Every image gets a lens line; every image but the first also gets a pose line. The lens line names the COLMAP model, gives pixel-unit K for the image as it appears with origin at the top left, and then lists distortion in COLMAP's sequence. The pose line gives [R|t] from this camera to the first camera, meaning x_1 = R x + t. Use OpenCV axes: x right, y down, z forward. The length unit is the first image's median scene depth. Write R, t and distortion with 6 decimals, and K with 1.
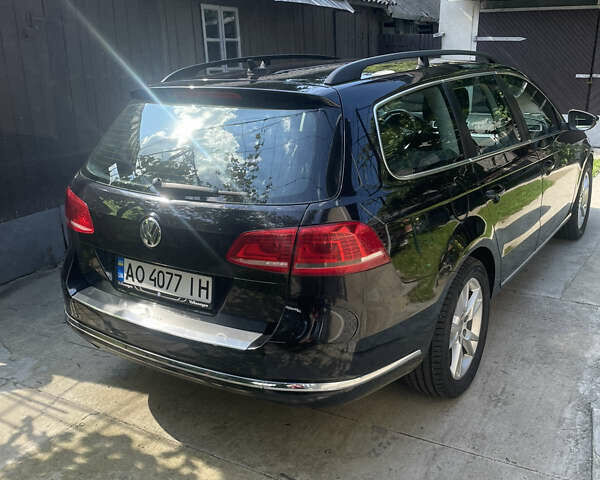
lens RADIAL K [[625.8, 0, 296.1], [0, 625.8, 240.0], [0, 0, 1]] dist [0.040930, 0.000000]
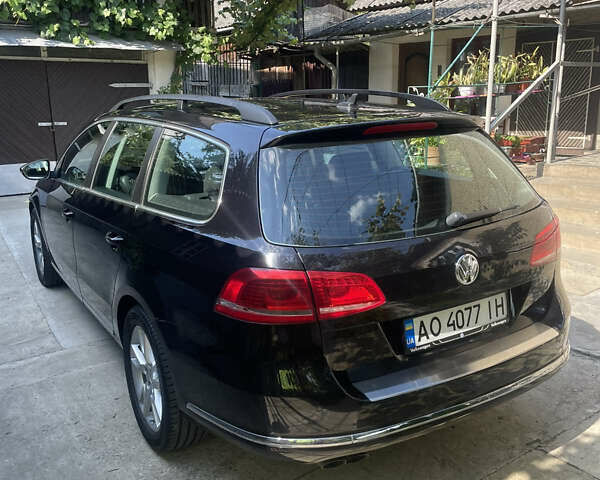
lens RADIAL K [[625.8, 0, 310.7], [0, 625.8, 229.8], [0, 0, 1]] dist [0.040930, 0.000000]
pose [[0.398052, -0.190563, 0.897352, -1.116154], [0.277806, 0.957295, 0.080062, -0.201642], [-0.874287, 0.217421, 0.433993, 0.755144]]
